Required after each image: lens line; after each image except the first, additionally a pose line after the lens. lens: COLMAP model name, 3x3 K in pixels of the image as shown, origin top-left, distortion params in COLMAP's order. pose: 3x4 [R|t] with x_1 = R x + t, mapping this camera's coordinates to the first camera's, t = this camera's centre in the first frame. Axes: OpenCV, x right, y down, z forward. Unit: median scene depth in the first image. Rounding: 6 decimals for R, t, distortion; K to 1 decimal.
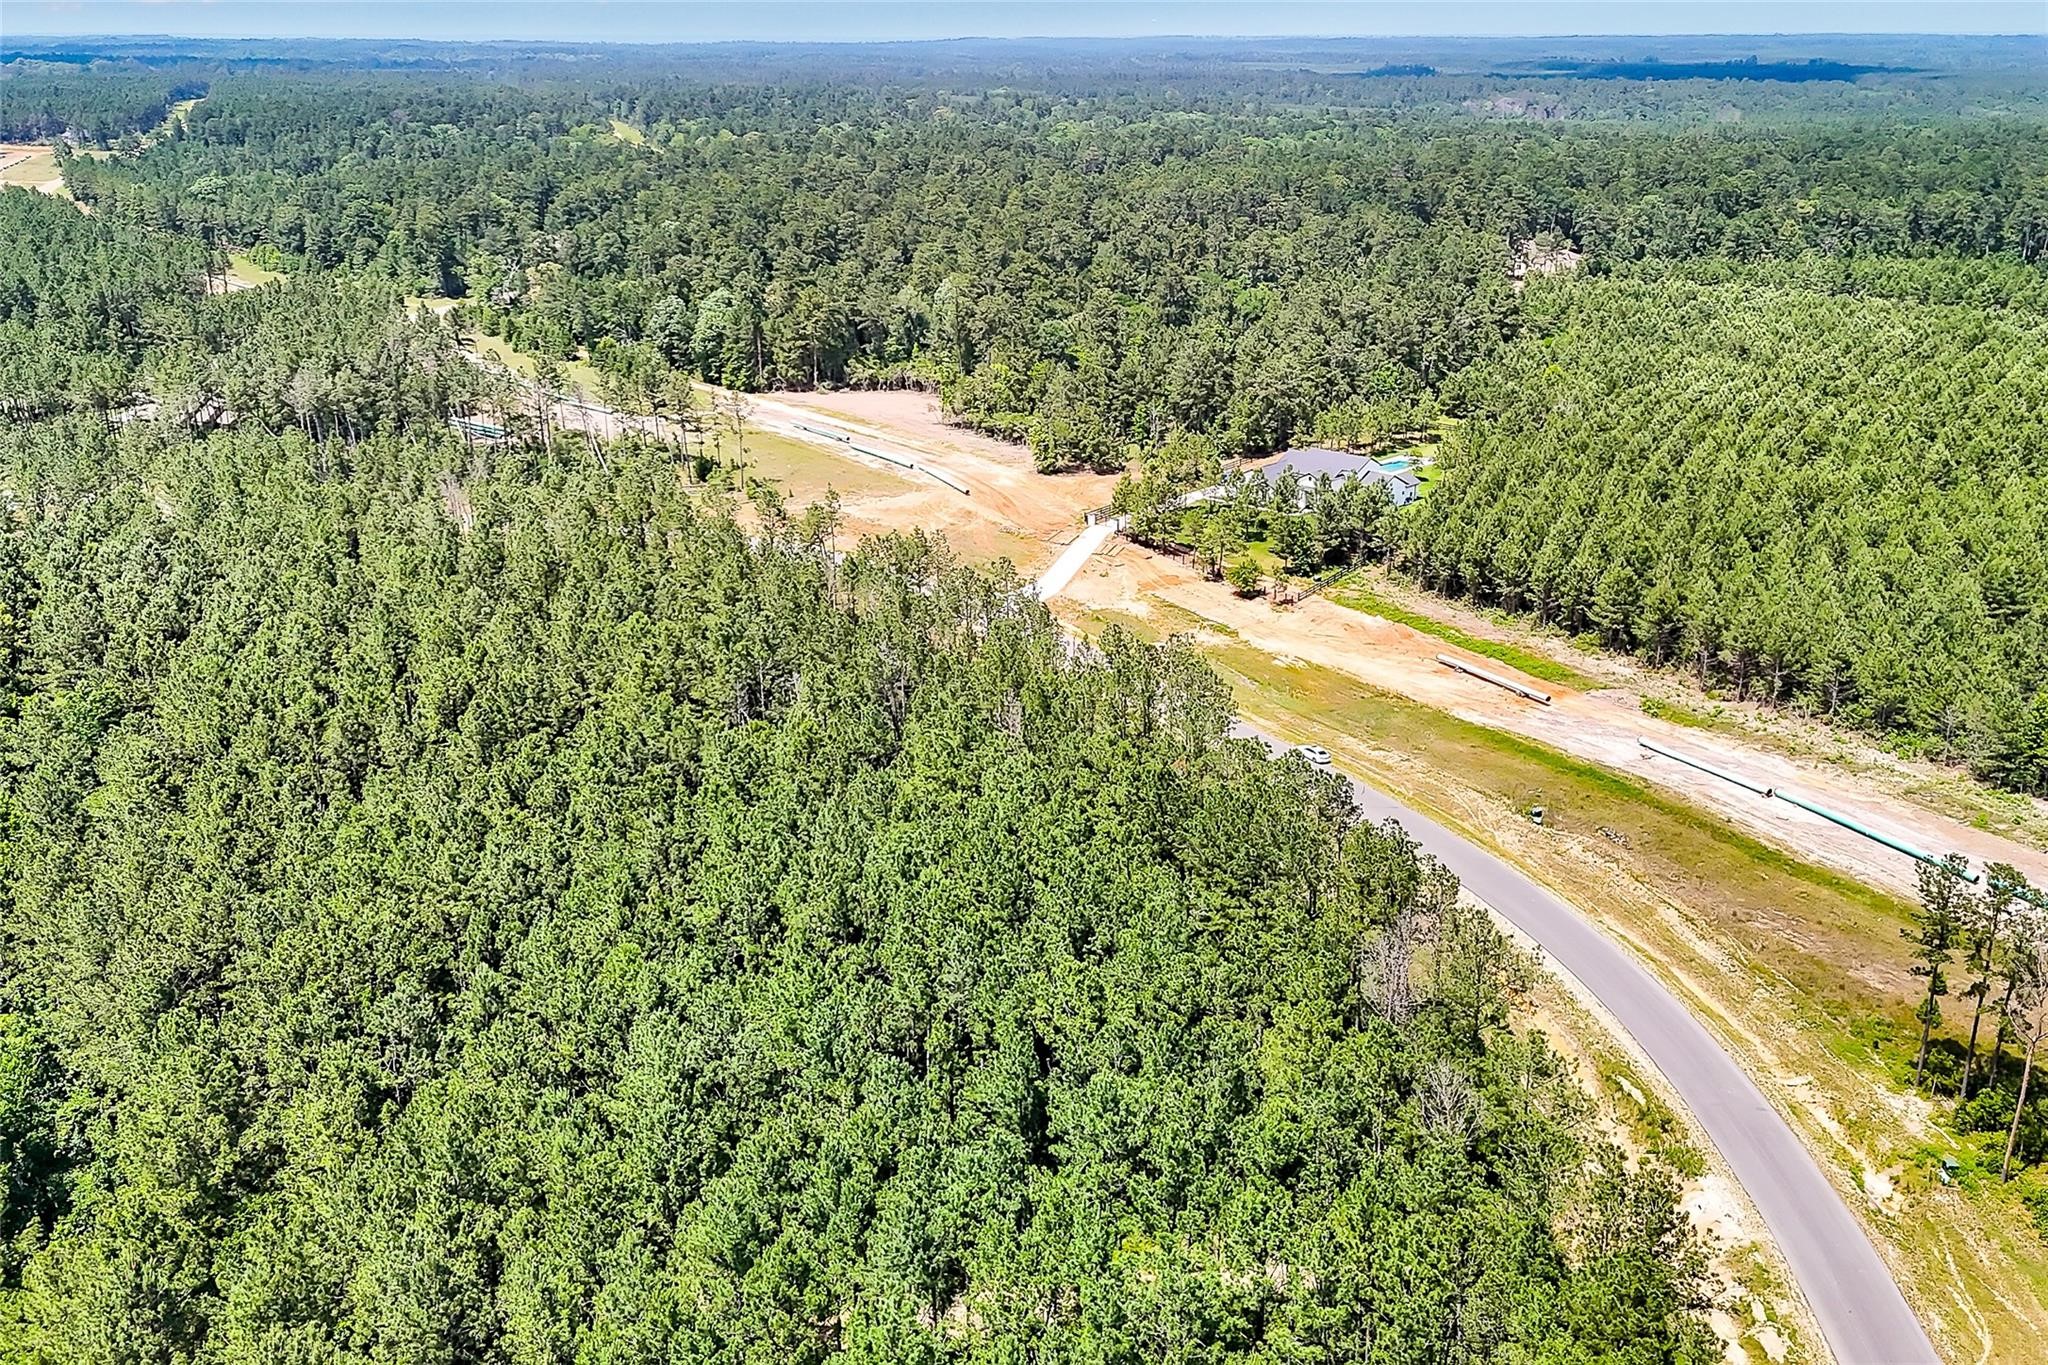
lens RADIAL K [[1763.8, 0, 1029.1], [0, 1763.8, 686.1], [0, 0, 1]] dist [0.077449, -0.092214]
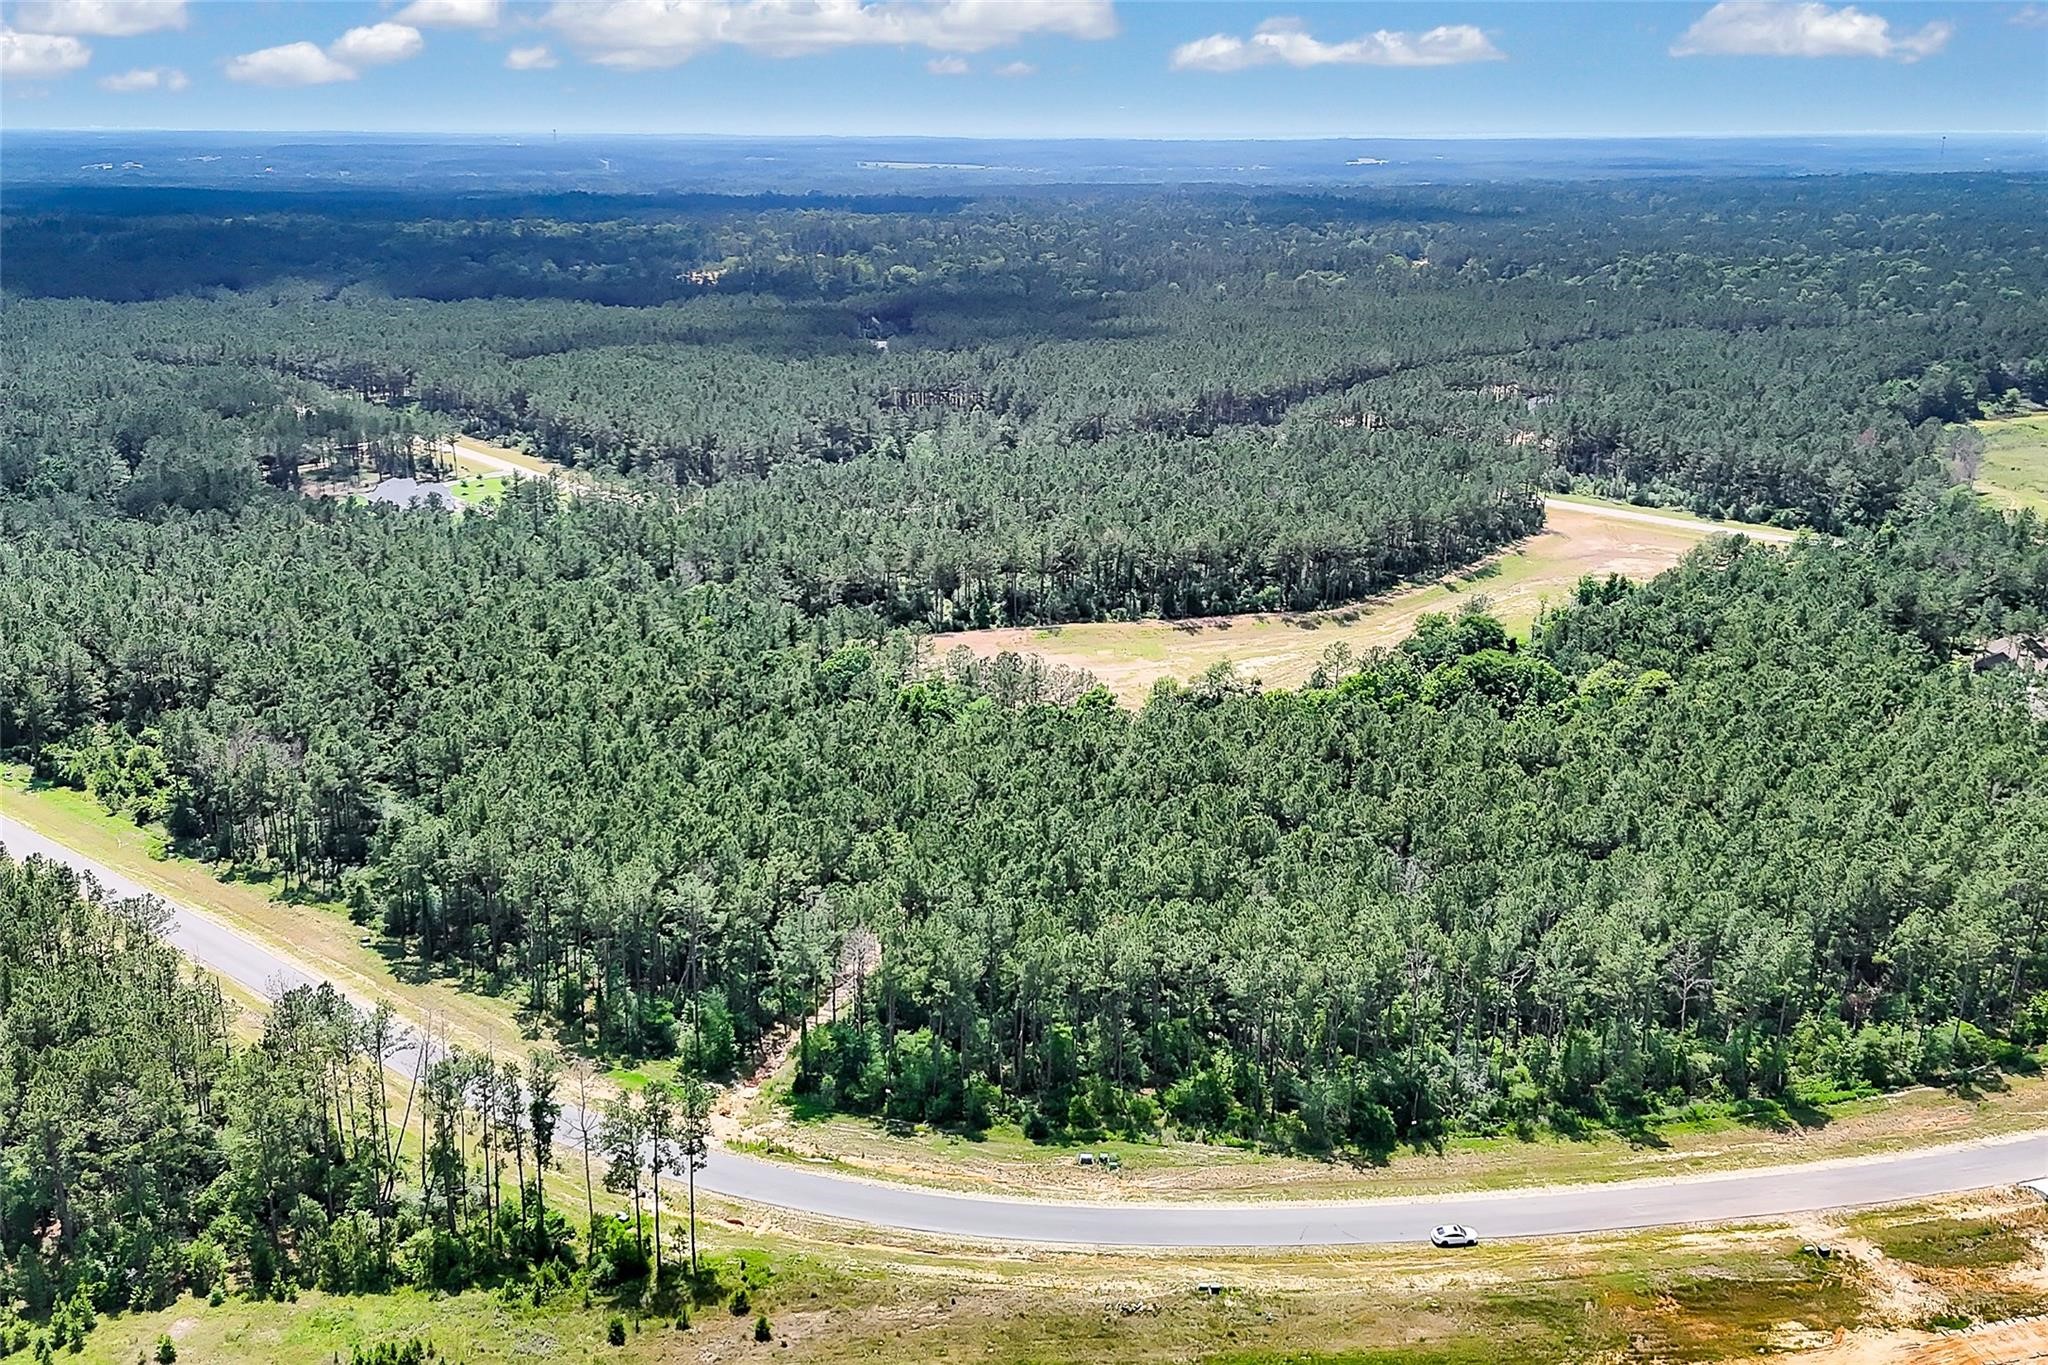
lens RADIAL K [[1763.8, 0, 1015.9], [0, 1763.8, 698.8], [0, 0, 1]] dist [0.077449, -0.092214]
pose [[-0.437430, 0.276128, -0.855809, 0.790956], [-0.305172, 0.849629, 0.430117, -0.423567], [0.845887, 0.449315, -0.287386, 0.791514]]
